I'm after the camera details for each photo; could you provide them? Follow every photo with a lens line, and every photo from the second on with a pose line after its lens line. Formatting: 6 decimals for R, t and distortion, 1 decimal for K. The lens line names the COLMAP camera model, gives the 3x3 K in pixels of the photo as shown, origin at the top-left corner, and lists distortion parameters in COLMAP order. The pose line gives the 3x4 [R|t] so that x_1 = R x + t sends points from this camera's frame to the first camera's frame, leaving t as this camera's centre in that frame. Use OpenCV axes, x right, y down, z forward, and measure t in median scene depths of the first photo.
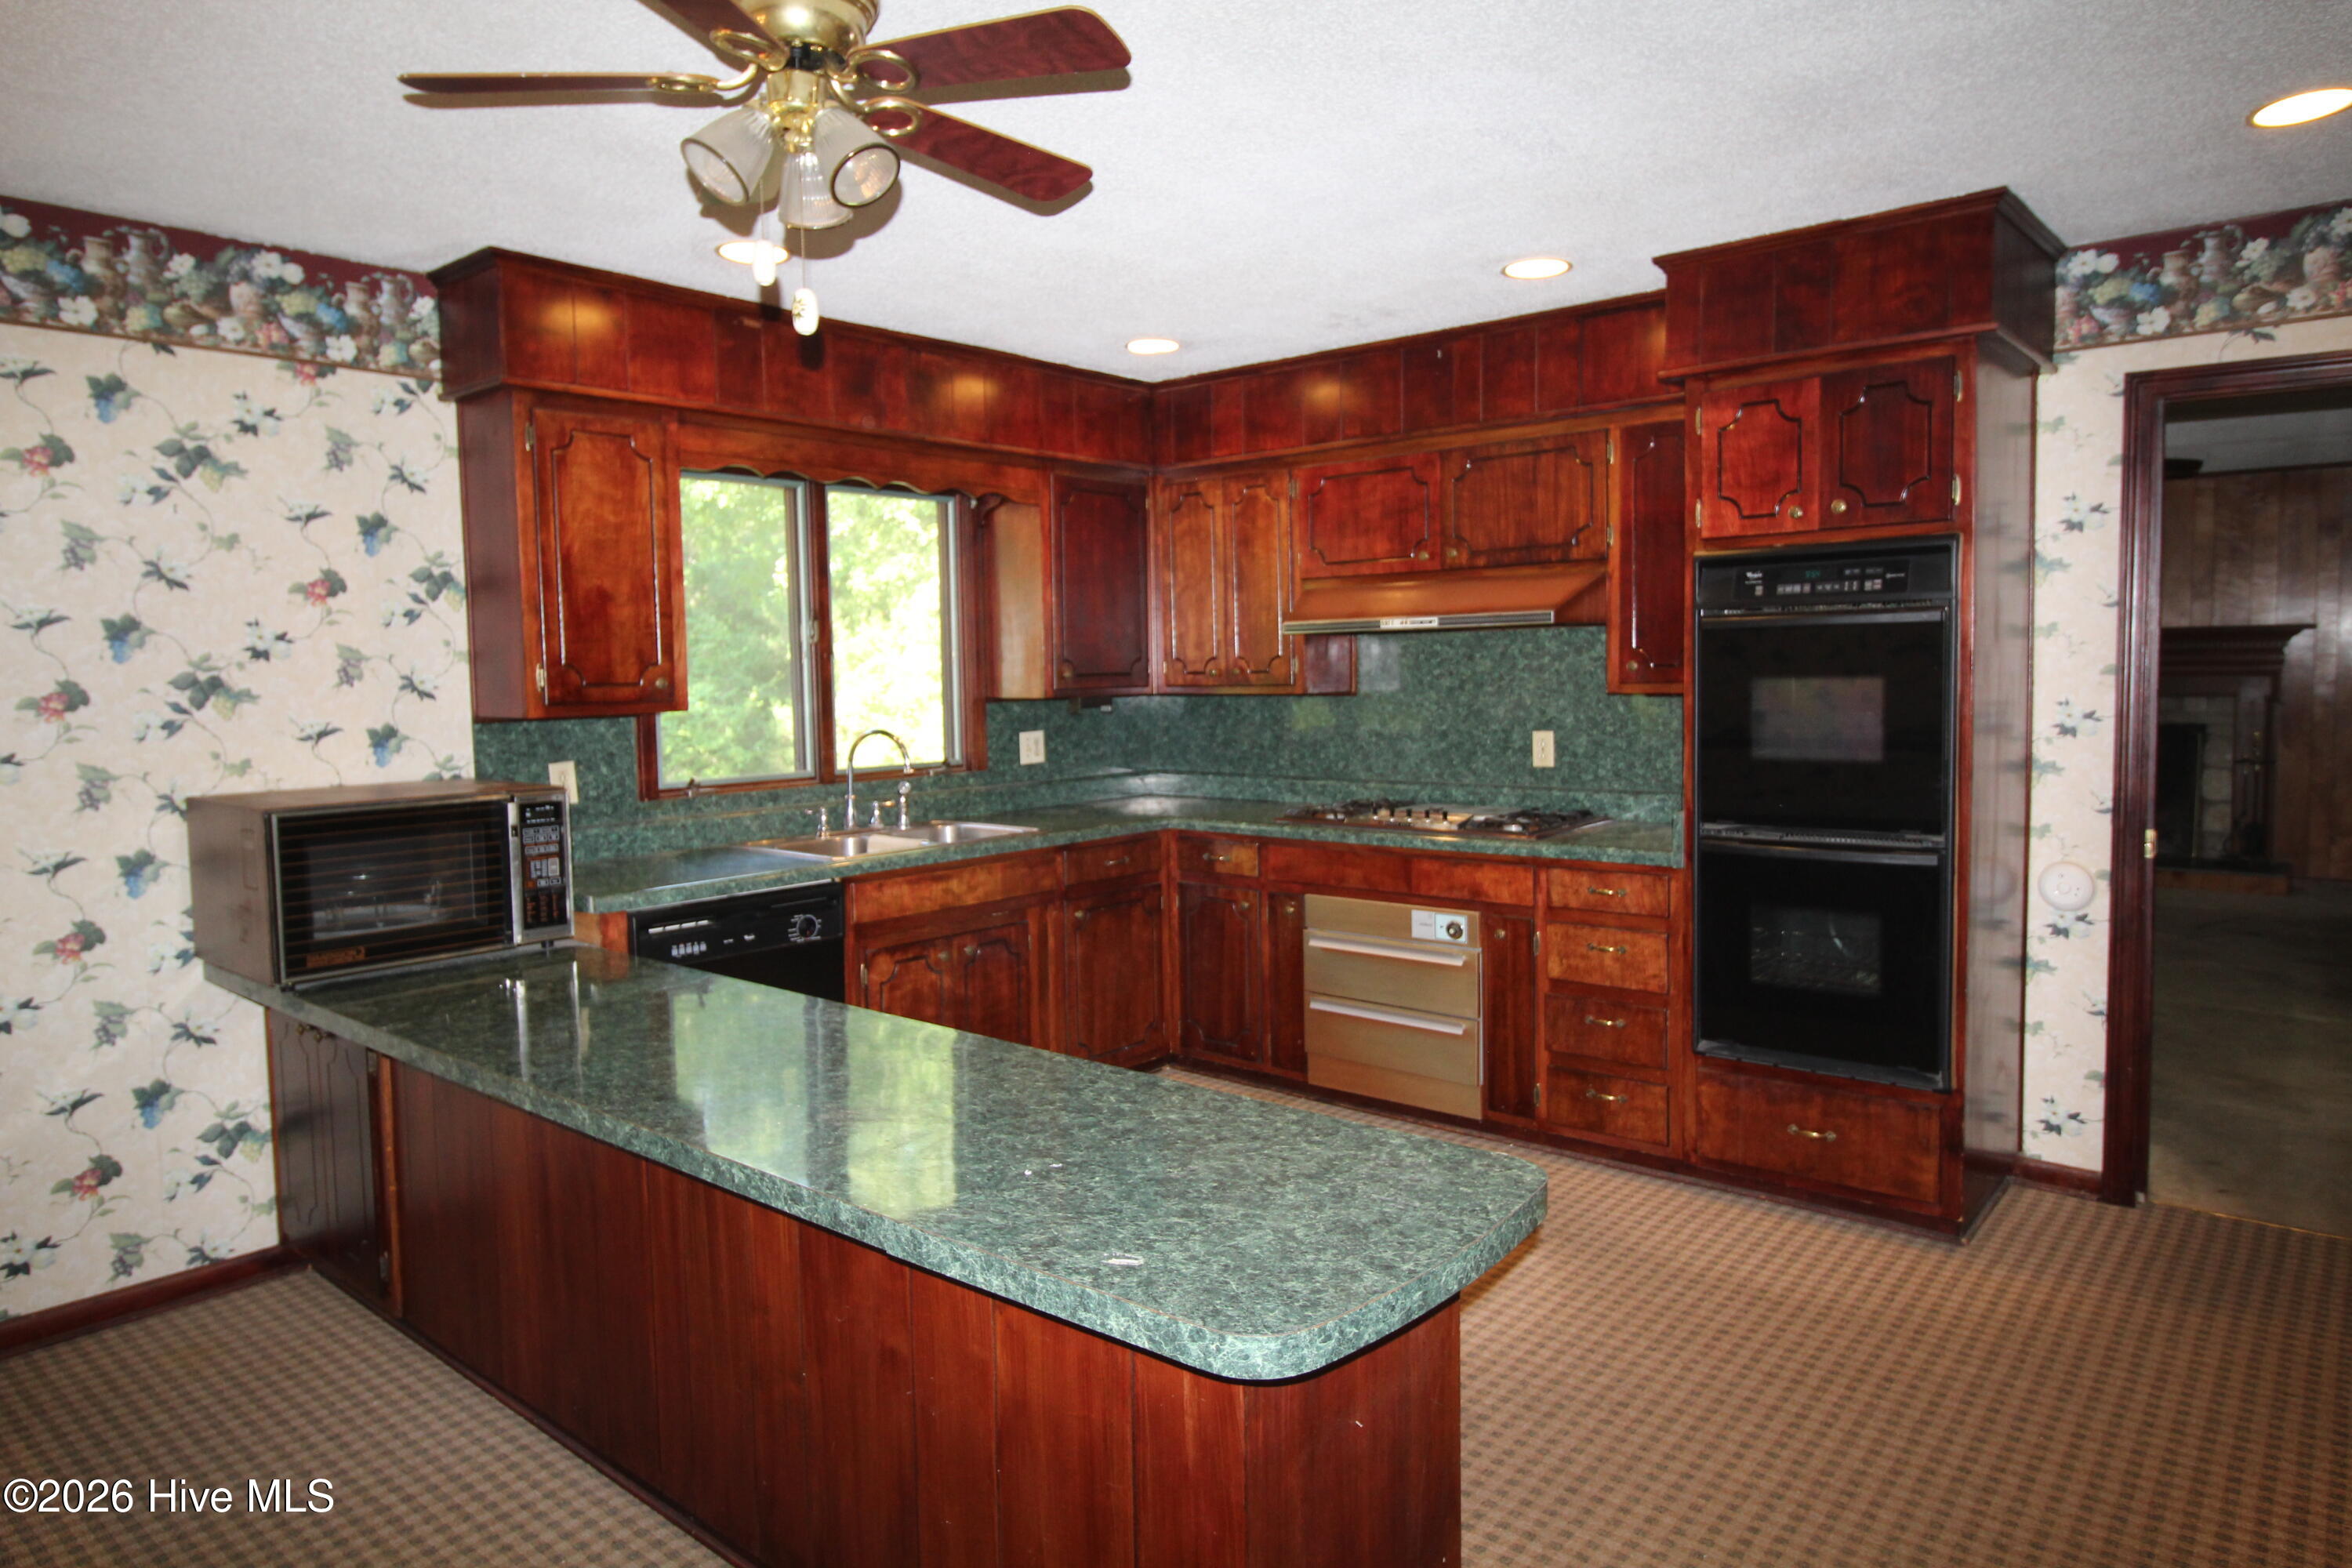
lens RADIAL K [[1449.0, 0, 1179.8], [0, 1449.0, 774.9], [0, 0, 1]] dist [-0.007720, -0.003206]
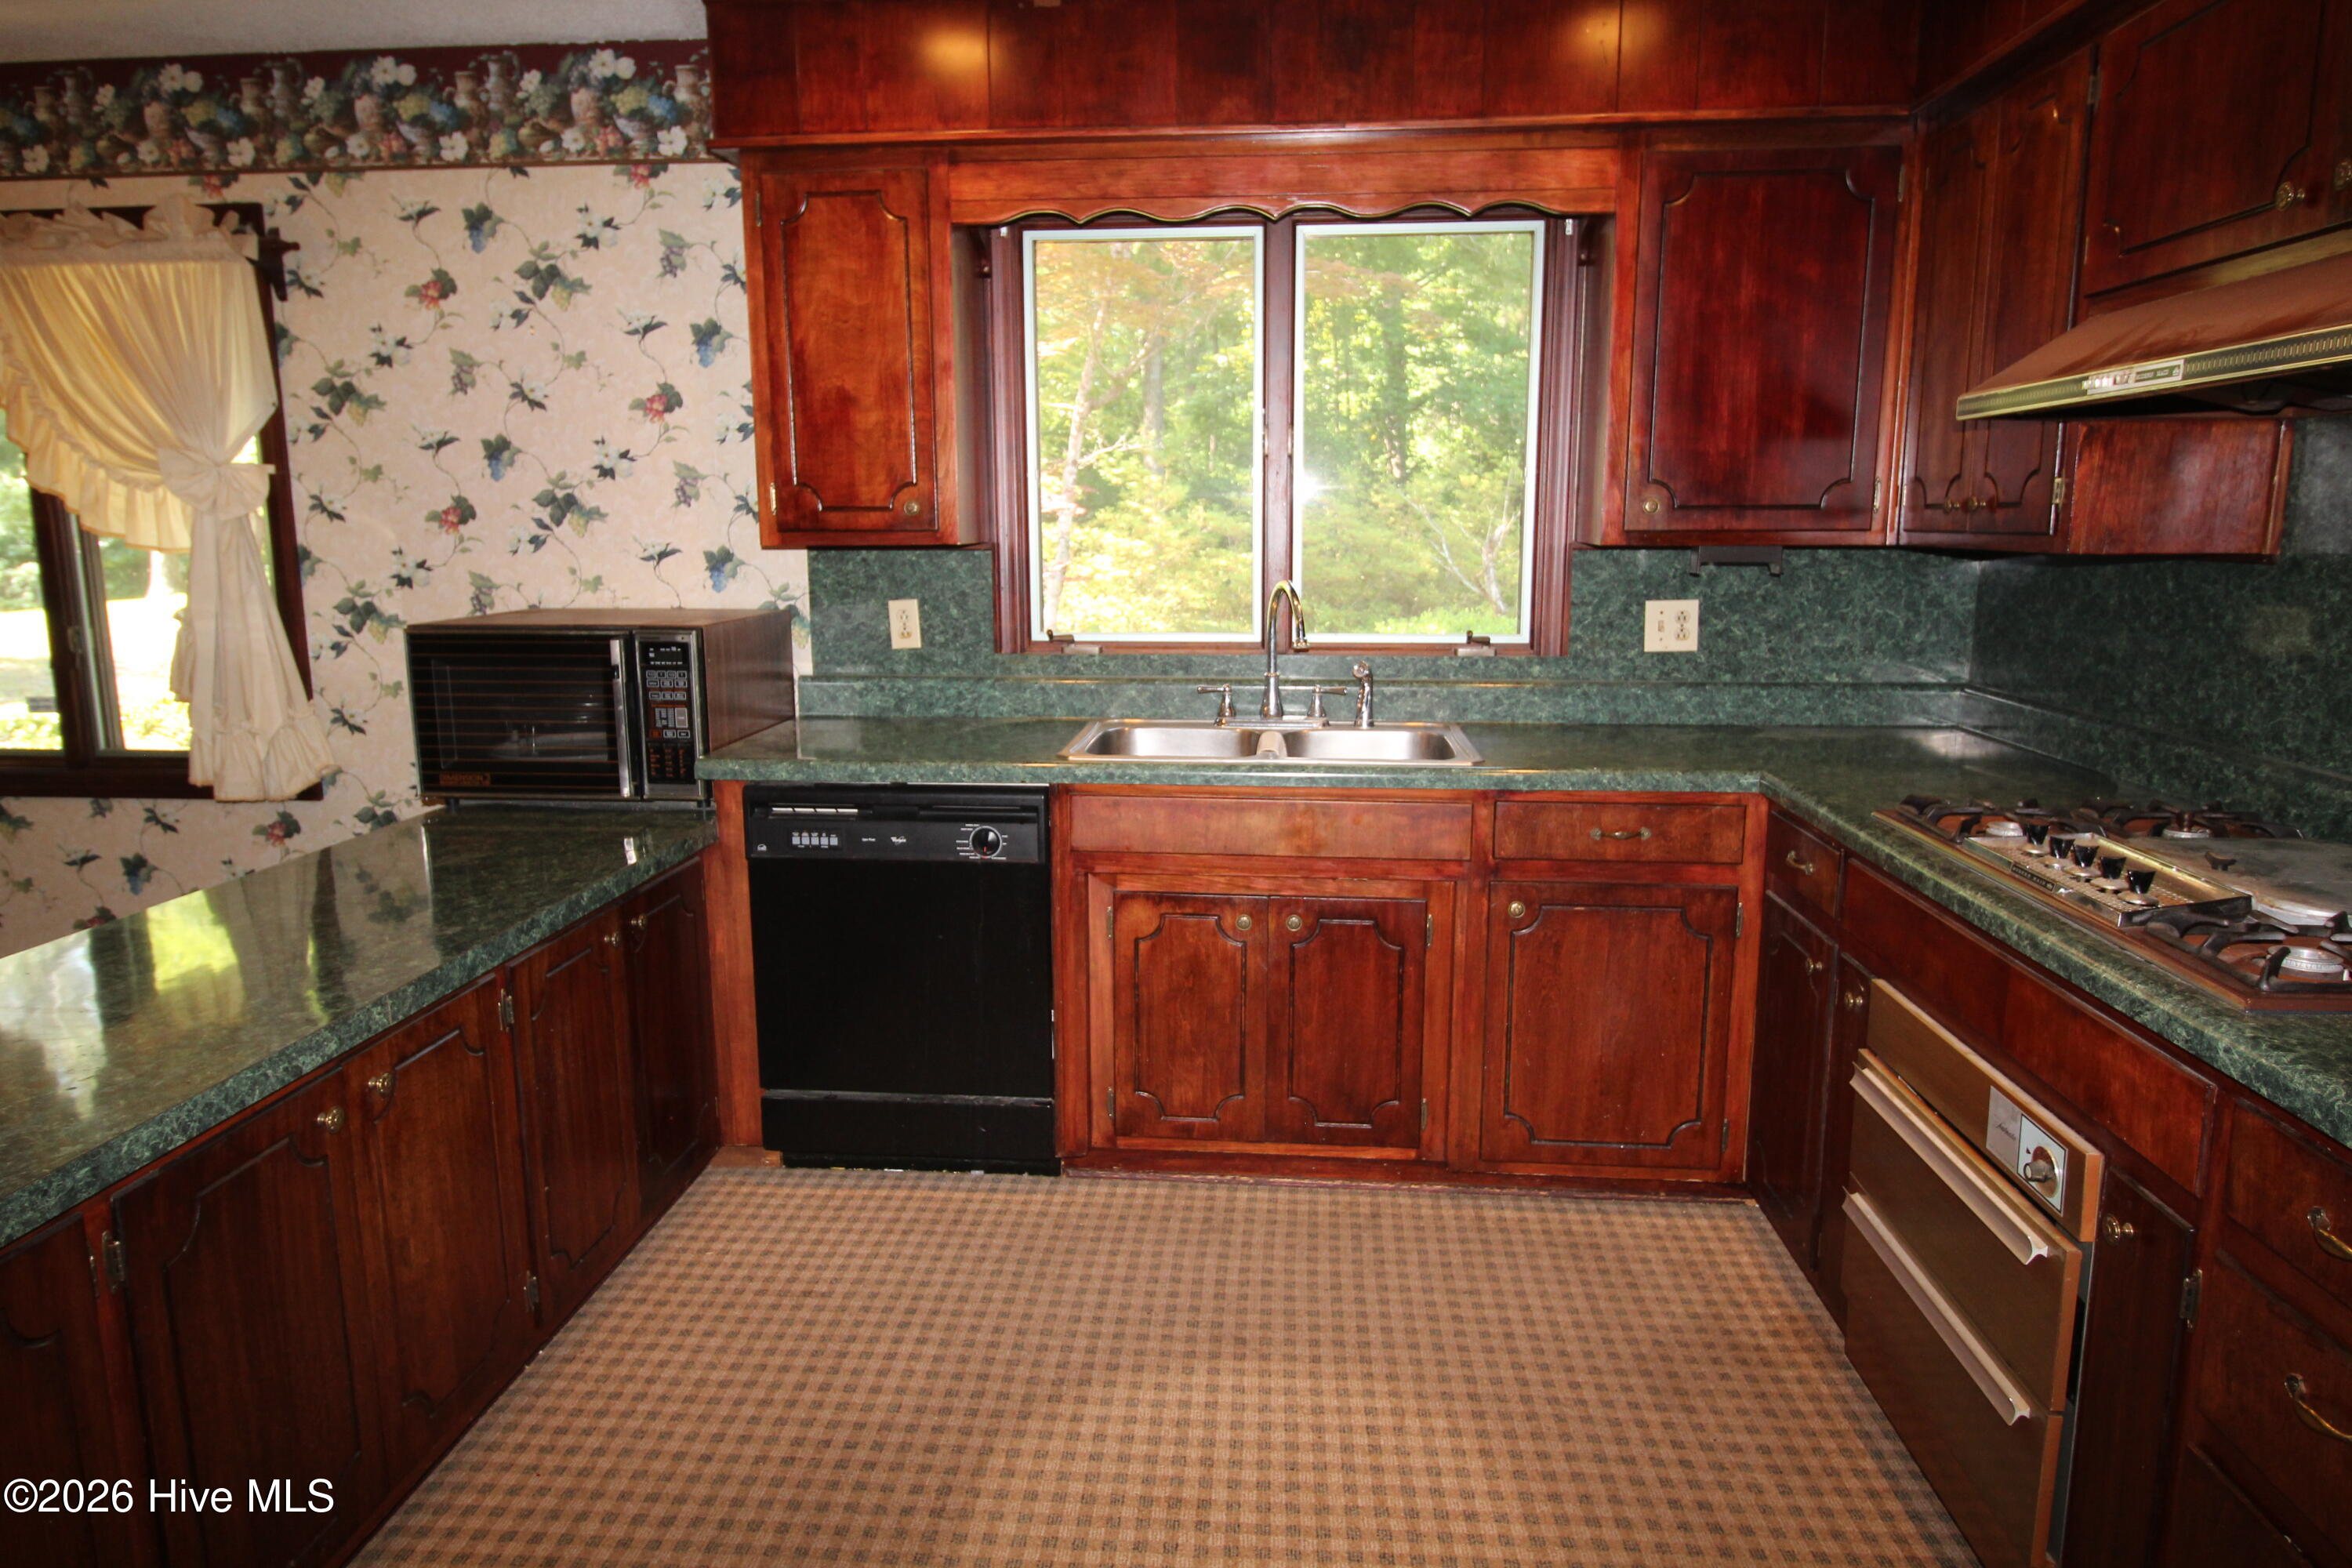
lens RADIAL K [[1449.0, 0, 1174.7], [0, 1449.0, 778.1], [0, 0, 1]] dist [-0.007720, -0.003206]
pose [[0.580628, 0.161194, -0.798053, 0.437962], [-0.069461, 0.986438, 0.148709, -0.050371], [0.811201, -0.030911, 0.583950, 0.721062]]
